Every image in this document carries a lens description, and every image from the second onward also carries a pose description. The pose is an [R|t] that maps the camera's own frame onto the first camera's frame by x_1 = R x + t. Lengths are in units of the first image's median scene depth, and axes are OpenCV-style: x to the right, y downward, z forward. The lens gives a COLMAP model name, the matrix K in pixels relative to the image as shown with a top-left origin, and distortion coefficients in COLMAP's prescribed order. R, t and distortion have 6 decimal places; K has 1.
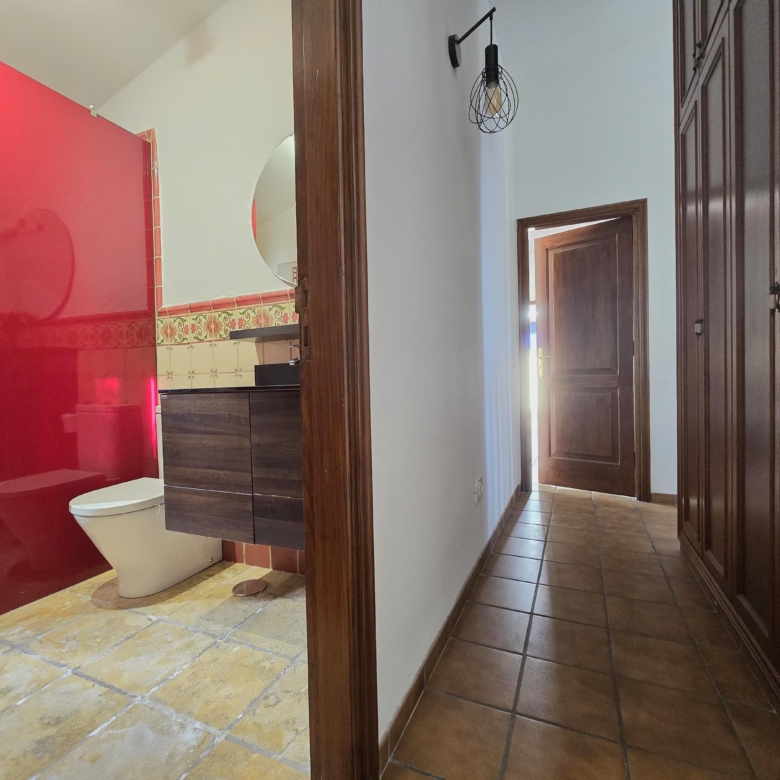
lens RADIAL K [[429.6, 0, 392.6], [0, 429.6, 388.8], [0, 0, 1]] dist [-0.000596, -0.001956]
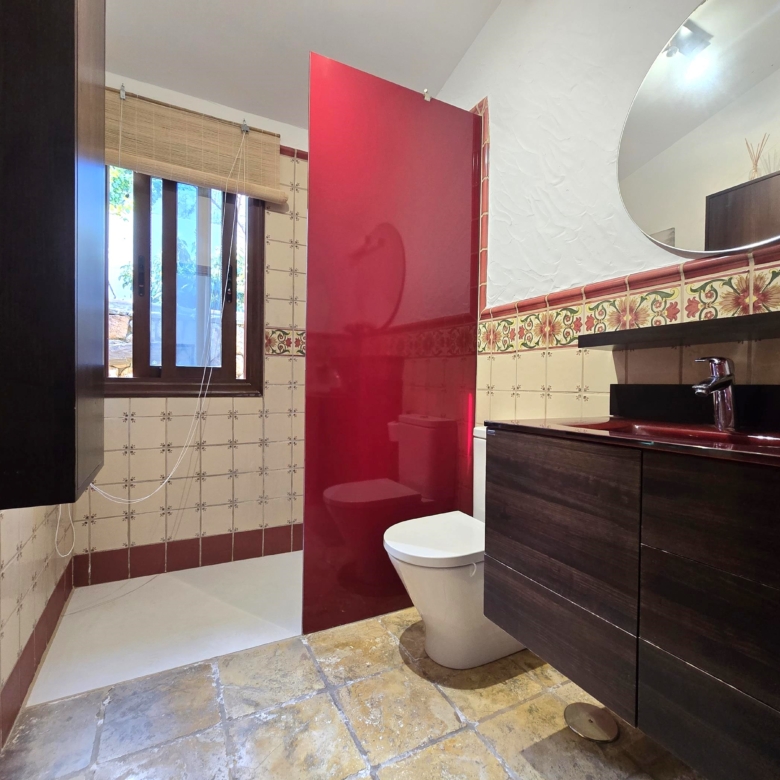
lens RADIAL K [[429.6, 0, 390.0], [0, 429.6, 389.6], [0, 0, 1]] dist [-0.000596, -0.001956]
pose [[0.779286, 0.046873, -0.624913, -0.171148], [-0.045410, 0.998801, 0.018290, -0.043832], [0.625021, 0.014124, 0.780480, 0.261967]]
